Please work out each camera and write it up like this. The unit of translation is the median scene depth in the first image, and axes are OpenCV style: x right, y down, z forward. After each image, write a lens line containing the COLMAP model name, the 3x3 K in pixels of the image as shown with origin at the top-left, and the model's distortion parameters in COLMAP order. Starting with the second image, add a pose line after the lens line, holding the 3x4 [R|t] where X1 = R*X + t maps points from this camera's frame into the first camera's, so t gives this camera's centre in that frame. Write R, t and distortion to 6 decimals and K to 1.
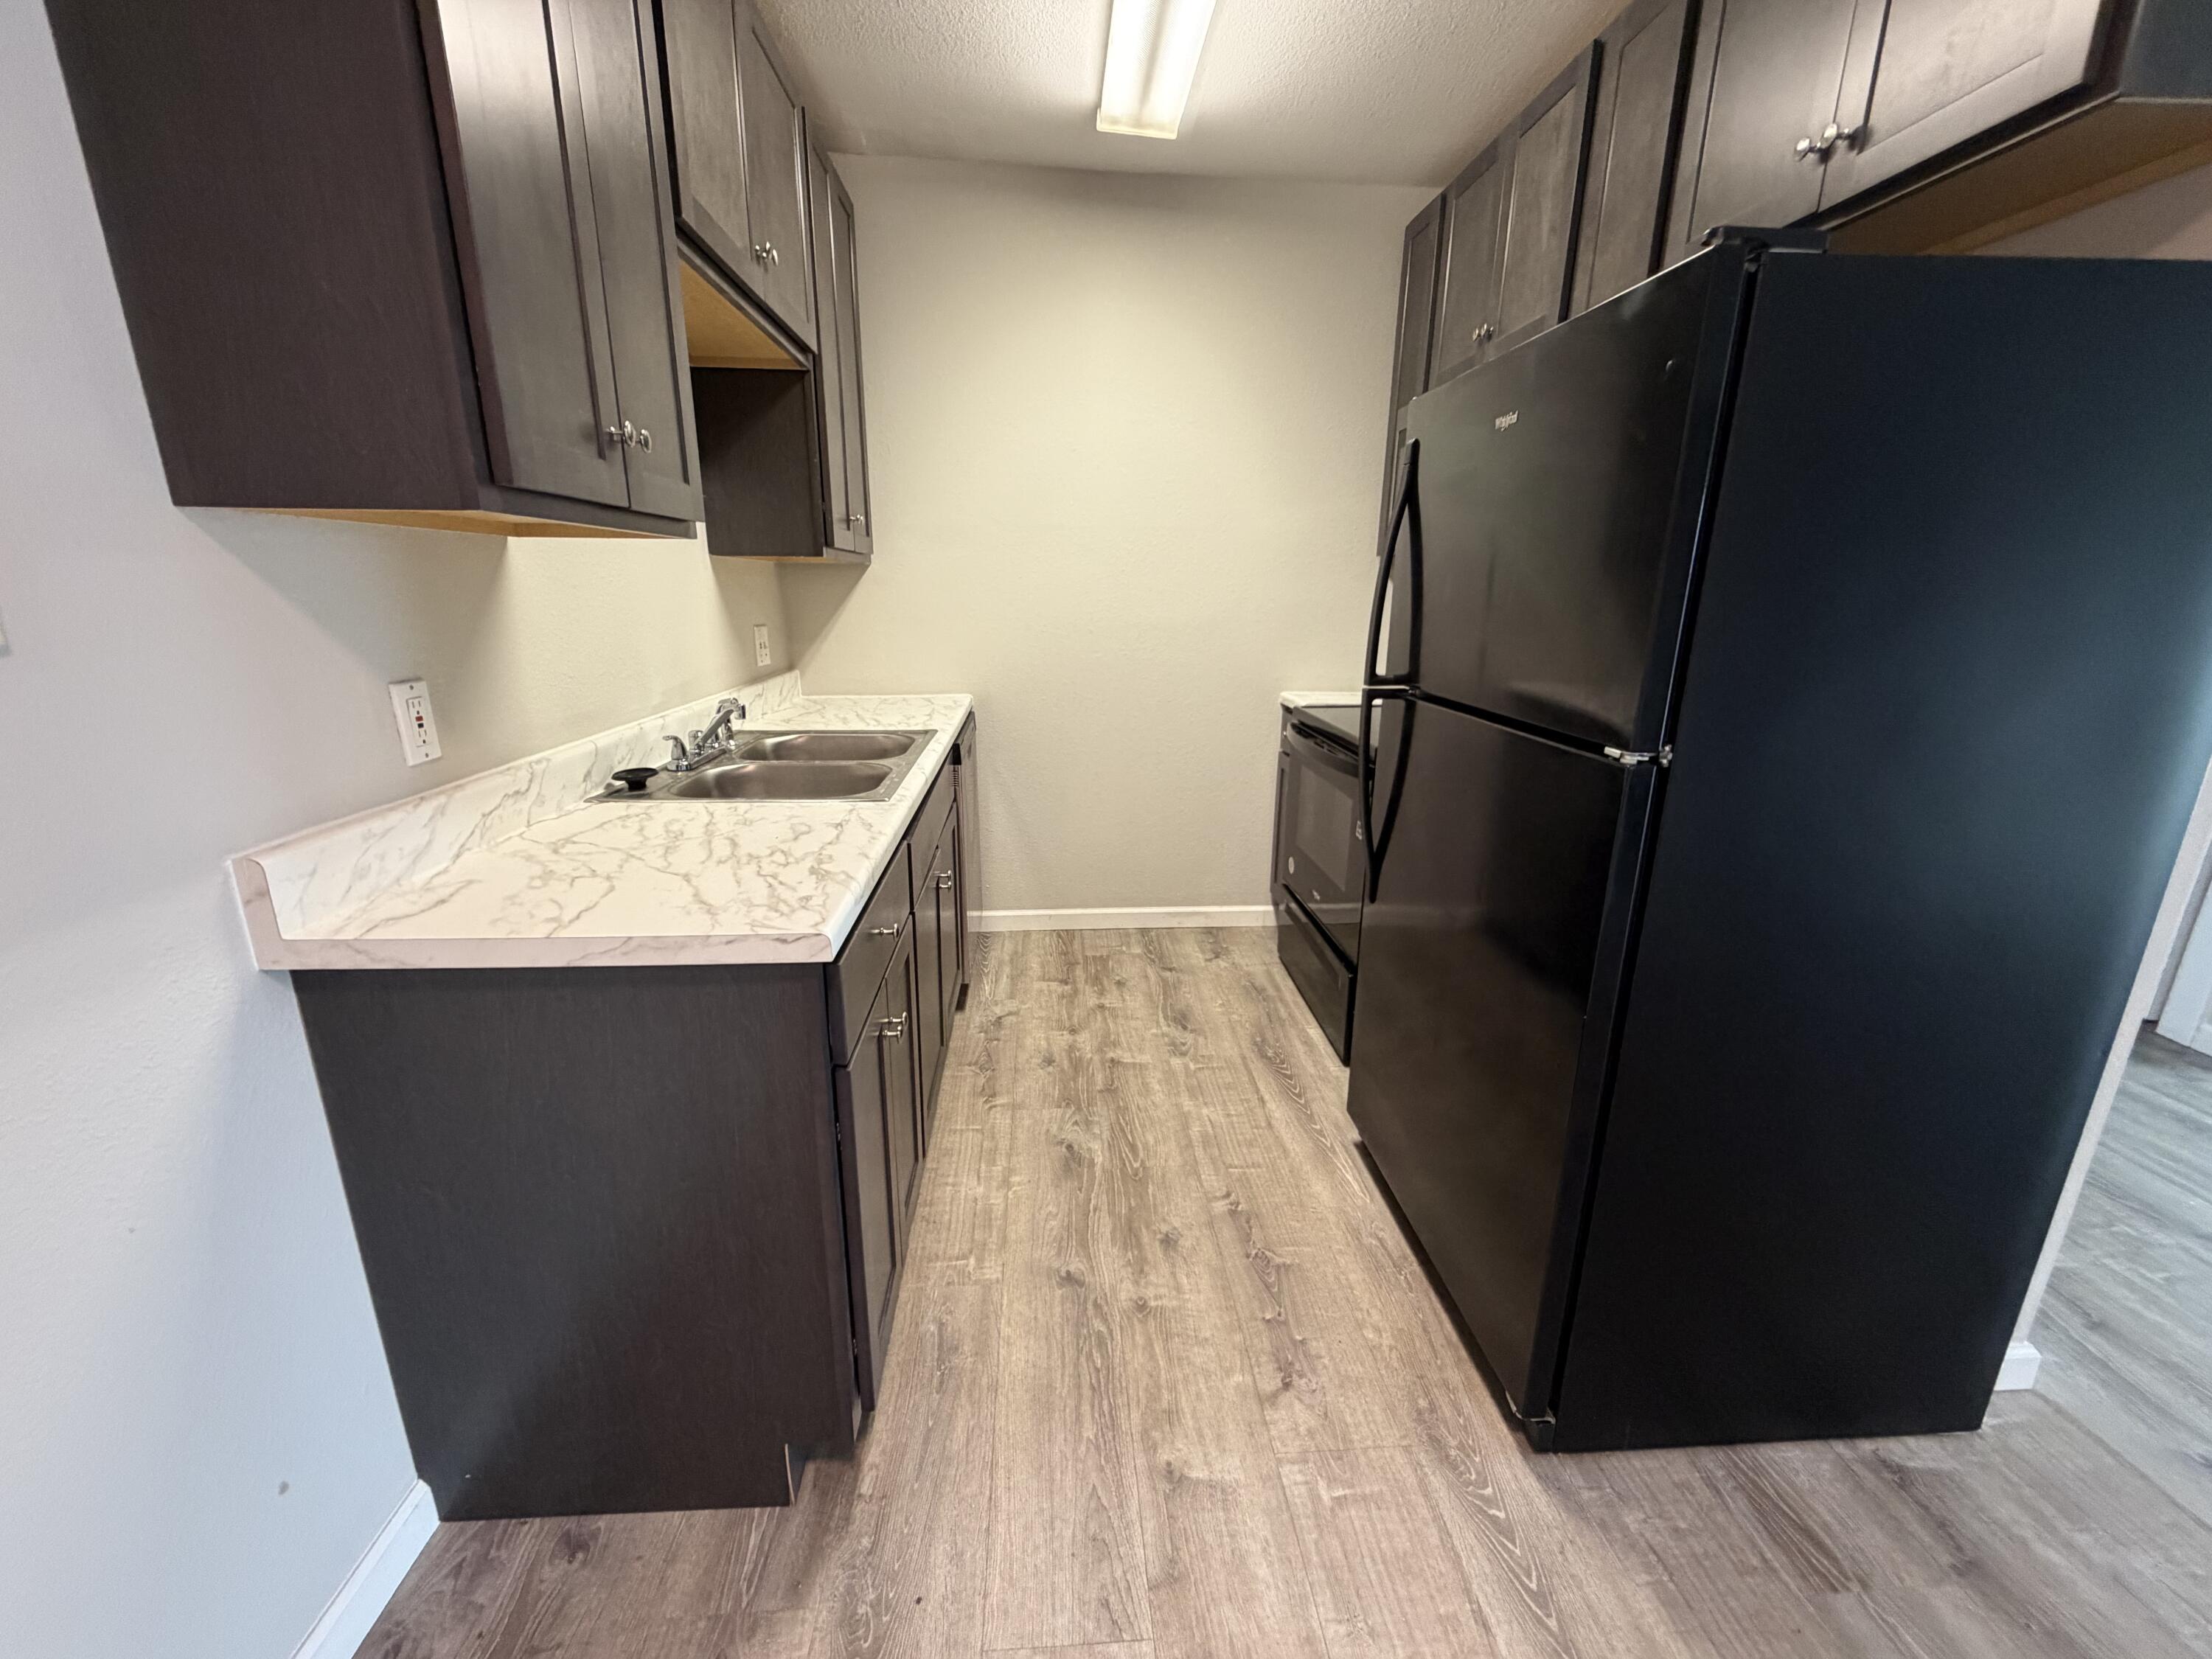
lens RADIAL K [[885.1, 0, 1100.9], [0, 885.1, 830.0], [0, 0, 1]] dist [-0.000976, 0.000590]
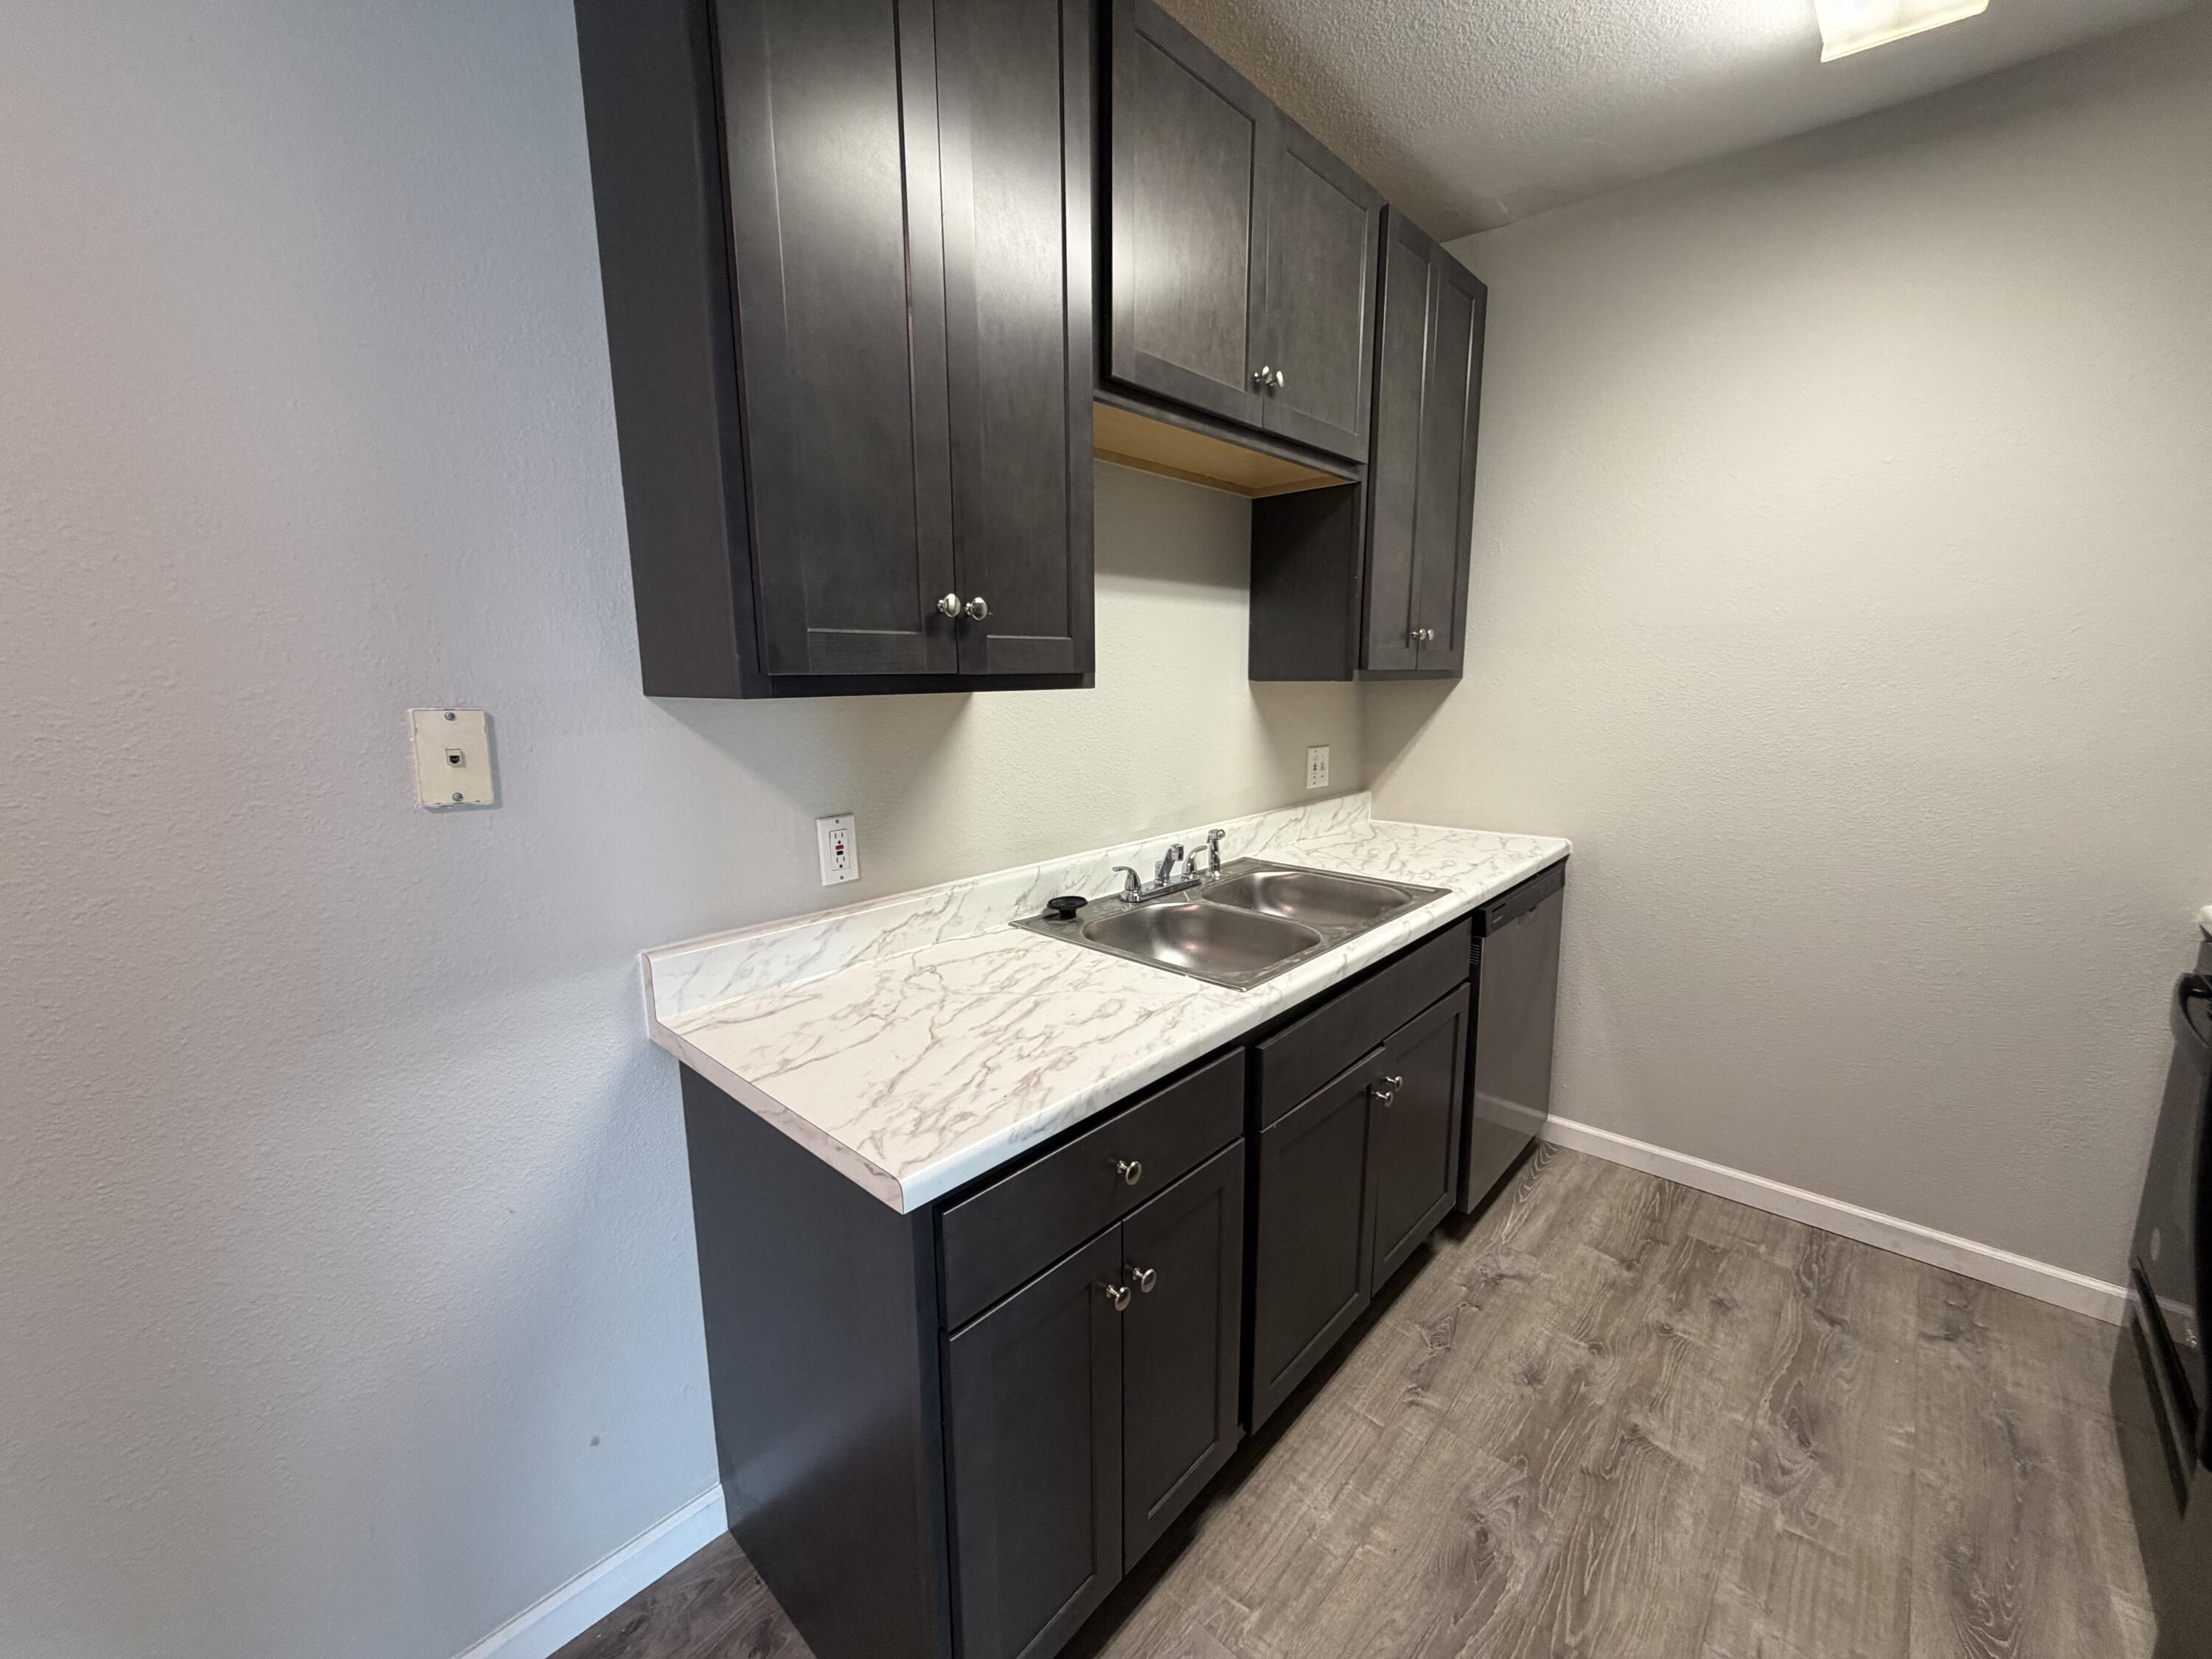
lens RADIAL K [[885.1, 0, 1100.9], [0, 885.1, 830.0], [0, 0, 1]] dist [-0.000976, 0.000590]
pose [[0.687440, 0.113930, -0.717249, 0.189167], [-0.177949, 0.983936, -0.014263, -0.113697], [0.704103, 0.137439, 0.696671, 0.242514]]
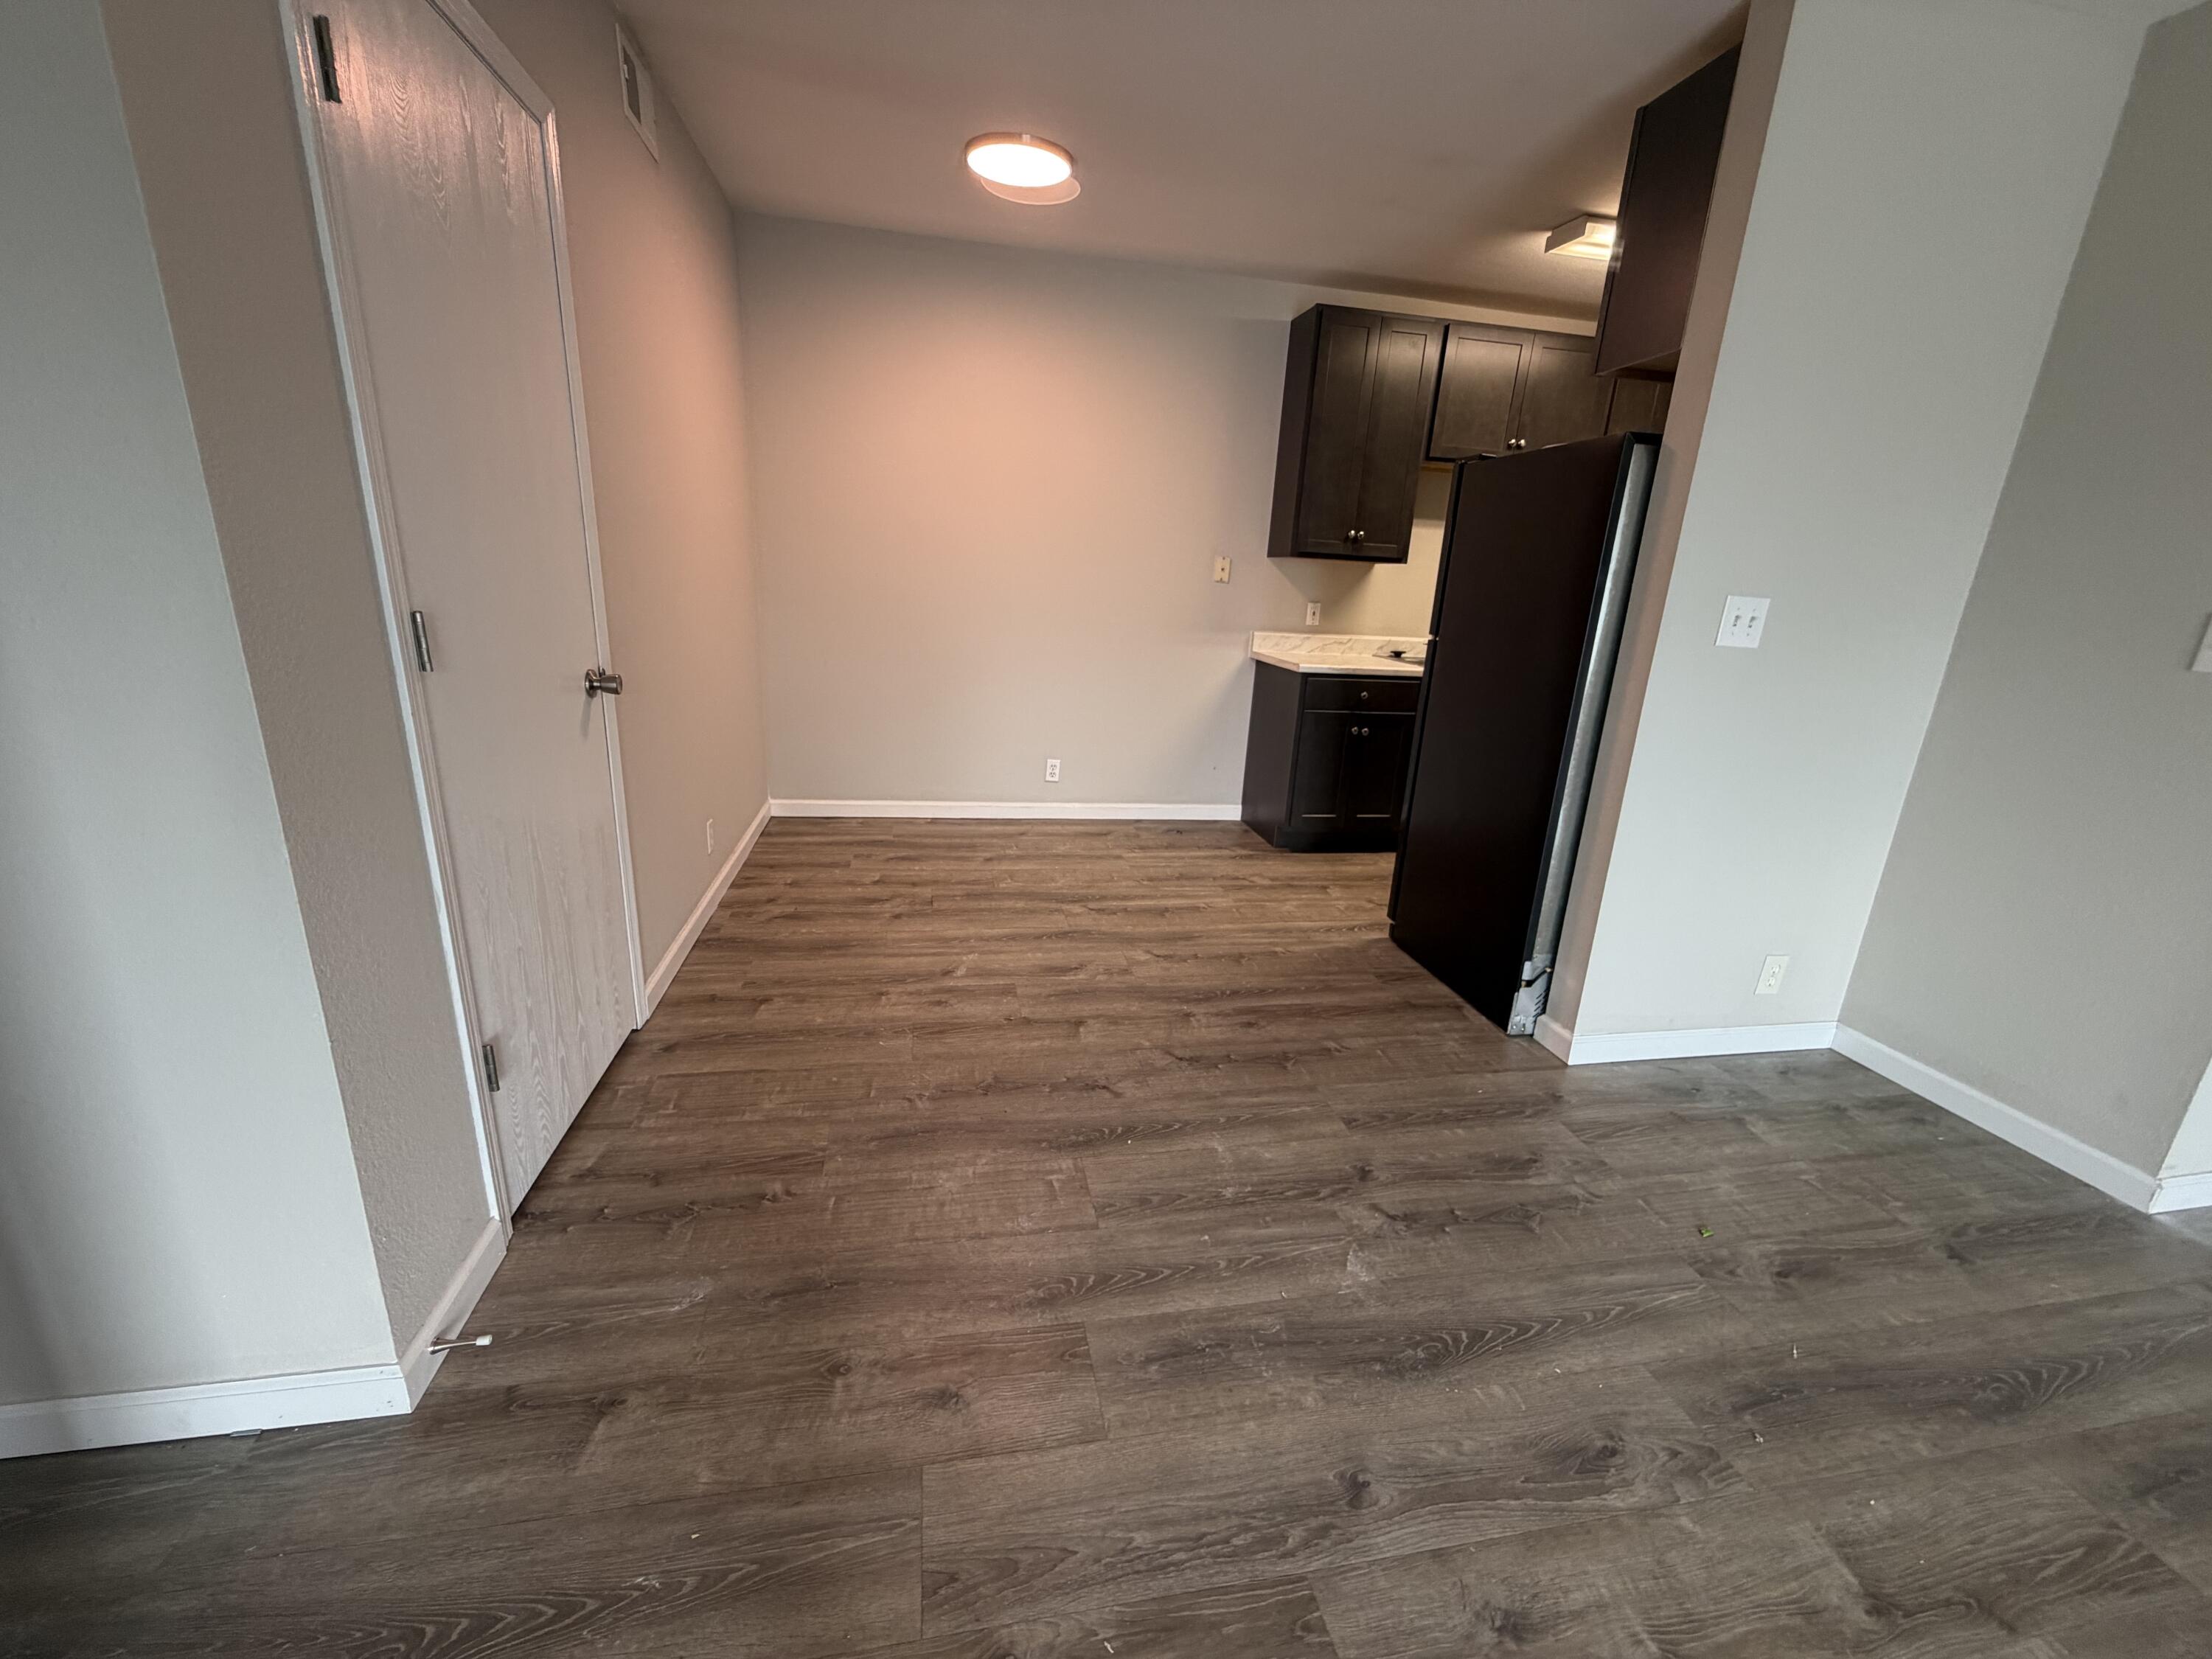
lens RADIAL K [[881.6, 0, 1101.2], [0, 881.6, 827.6], [0, 0, 1]] dist [-0.000436, -0.000082]
pose [[0.125285, 0.275691, -0.953047, 1.664601], [-0.313034, 0.922531, 0.225713, 0.086247], [0.941442, 0.270057, 0.201880, -0.191021]]
